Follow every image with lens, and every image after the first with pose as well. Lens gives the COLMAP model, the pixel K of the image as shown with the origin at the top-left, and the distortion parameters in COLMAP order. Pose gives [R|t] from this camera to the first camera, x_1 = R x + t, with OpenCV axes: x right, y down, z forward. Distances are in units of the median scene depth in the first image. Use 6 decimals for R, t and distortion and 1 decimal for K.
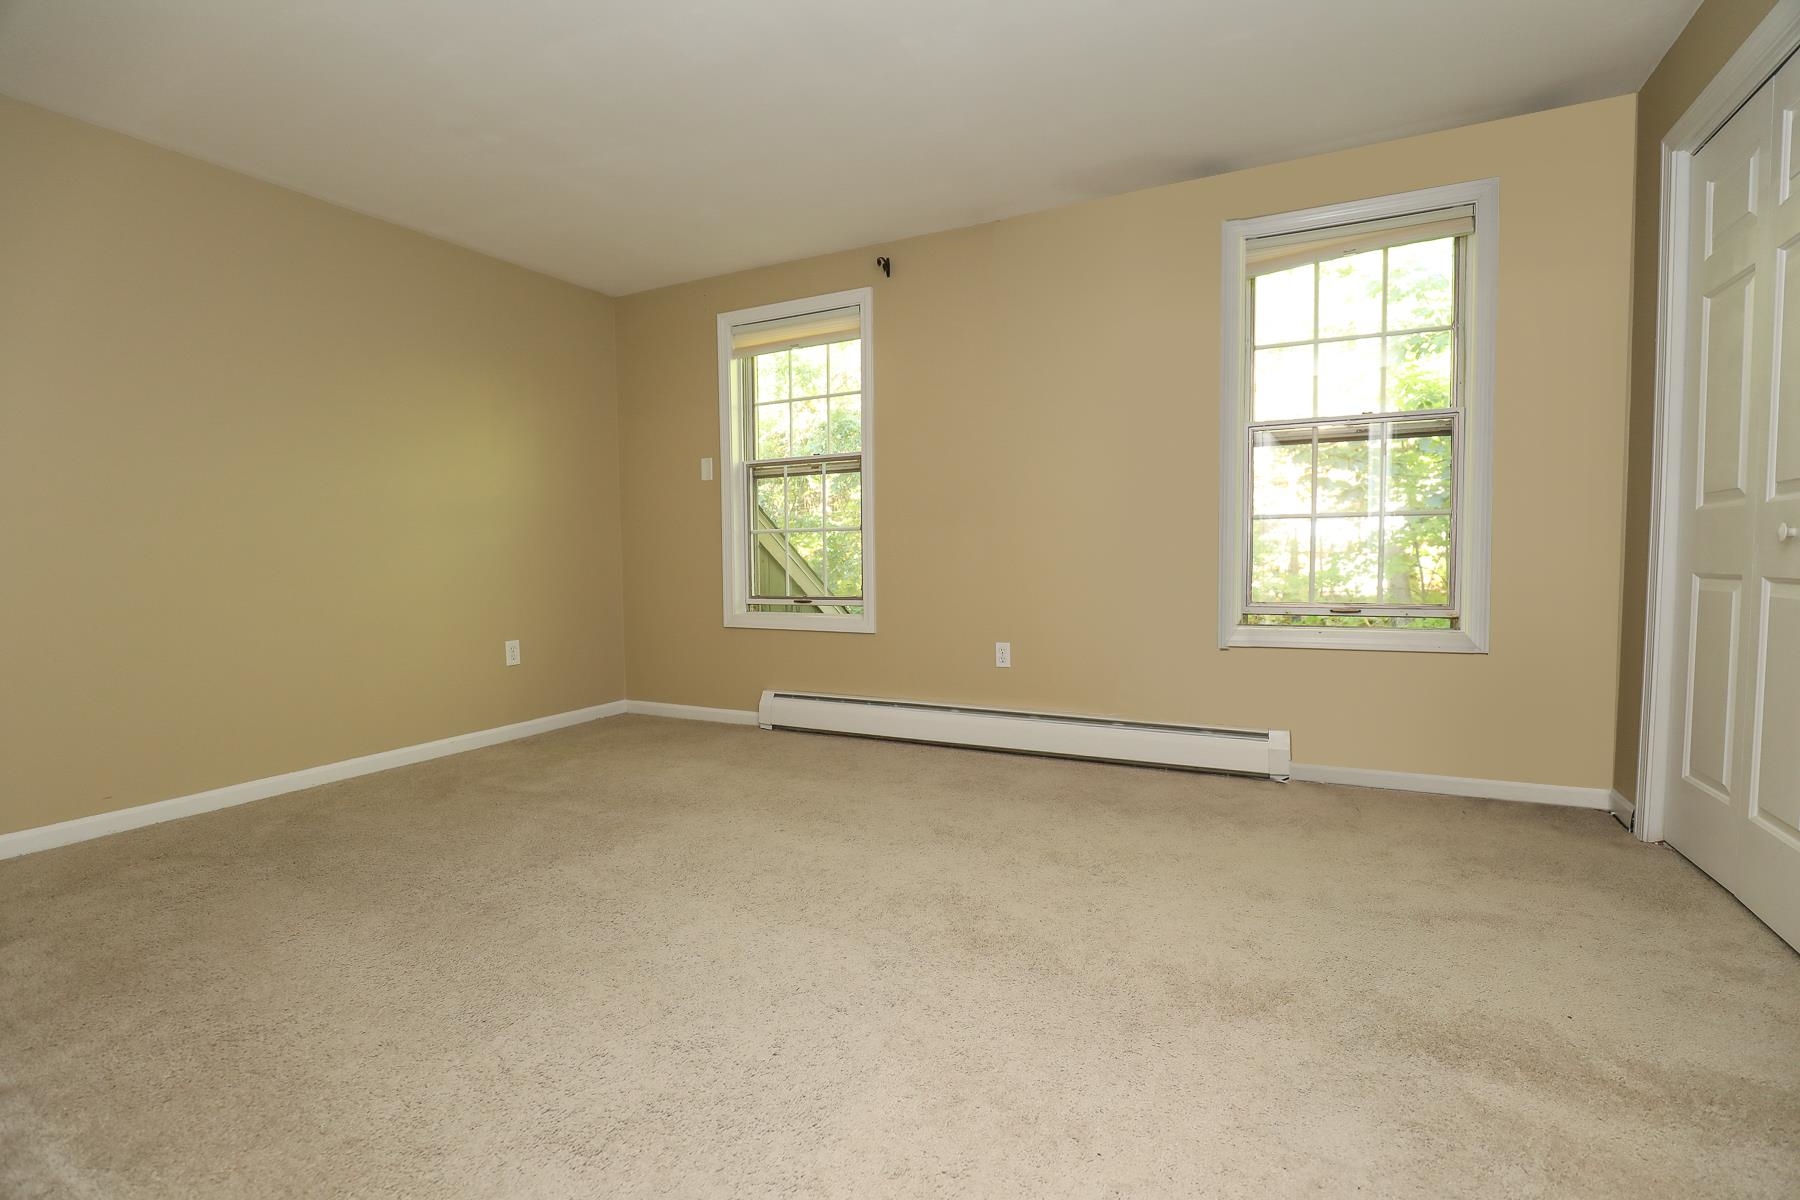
lens RADIAL K [[727.9, 0, 901.4], [0, 727.9, 546.9], [0, 0, 1]] dist [0.122629, 0.000082]
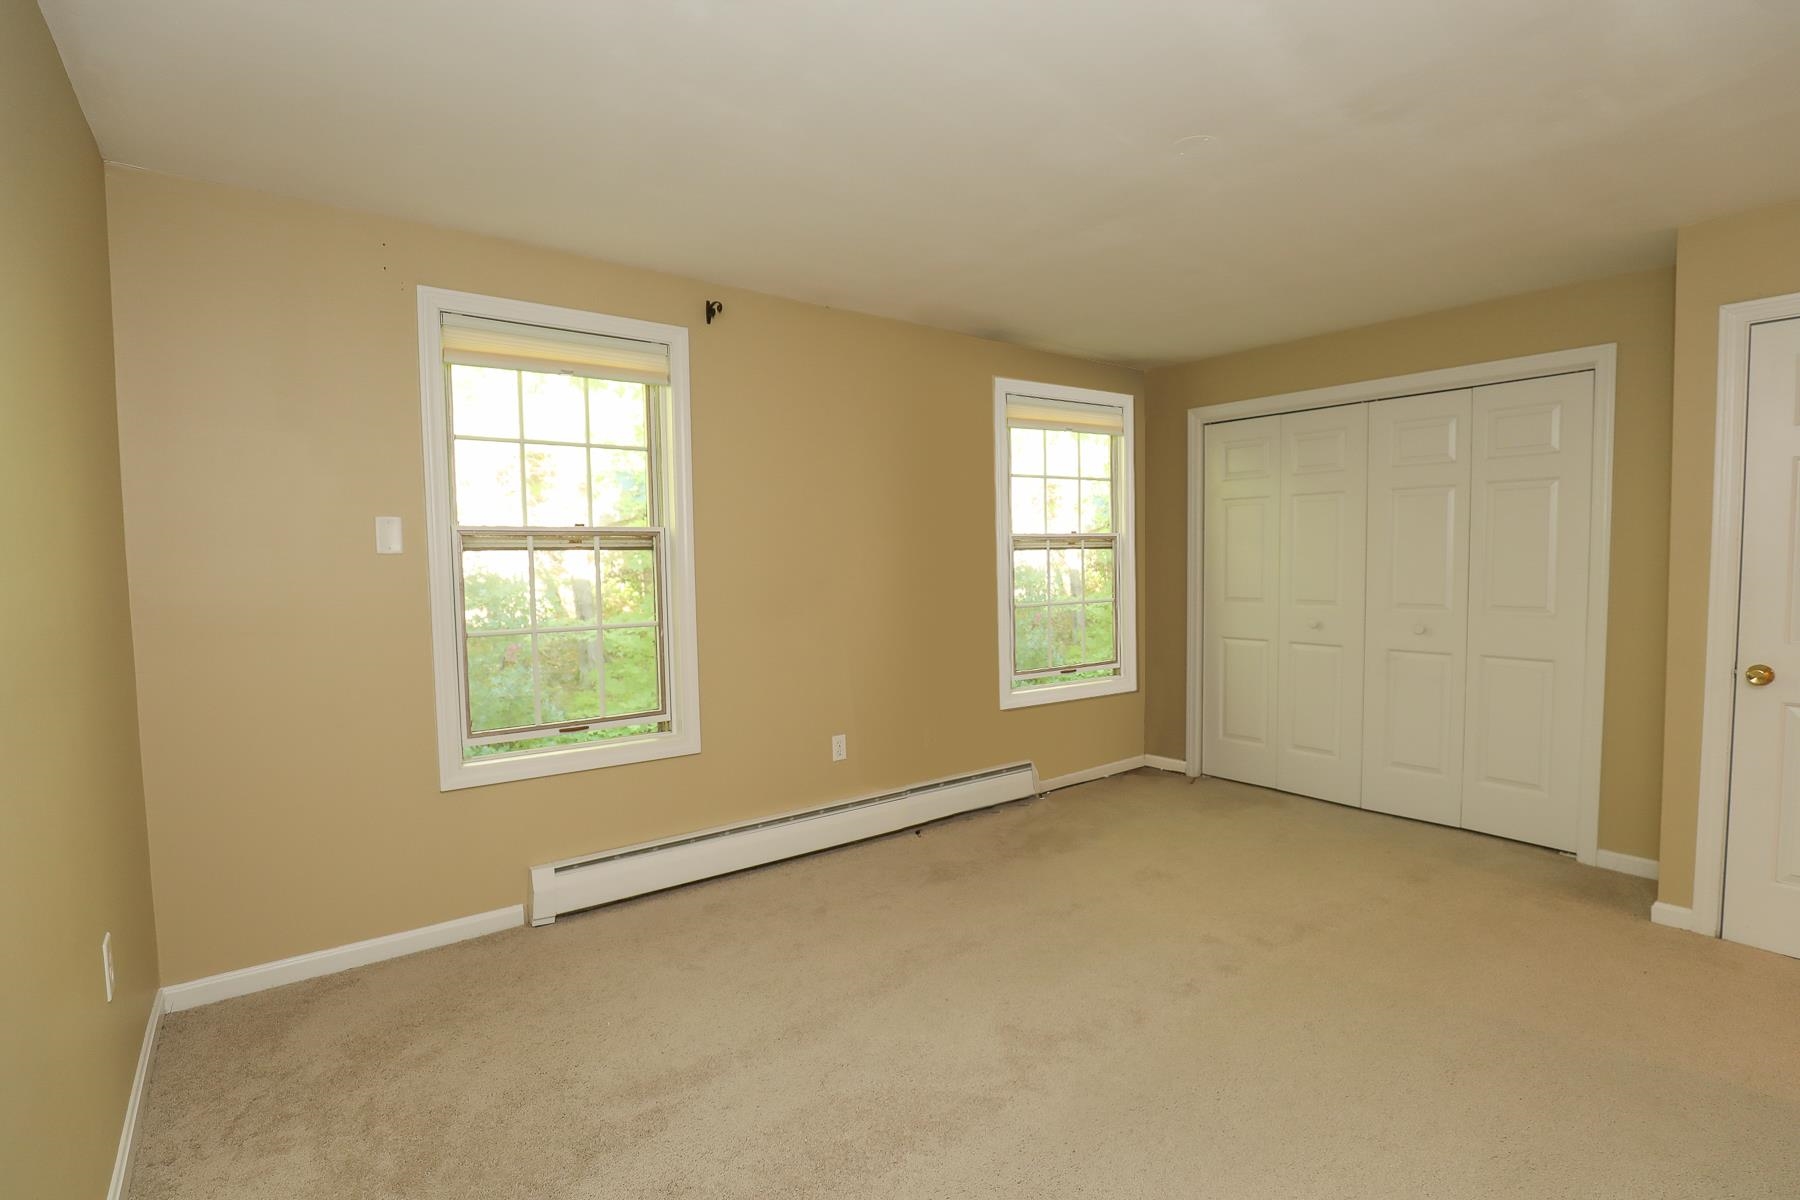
lens RADIAL K [[828.9, 0, 907.5], [0, 828.9, 609.2], [0, 0, 1]] dist [-0.031455, 0.006453]
pose [[0.500430, -0.003771, 0.865769, -0.704476], [0.062362, 0.997550, -0.031701, 0.005341], [-0.863528, 0.069855, 0.499439, 0.340246]]
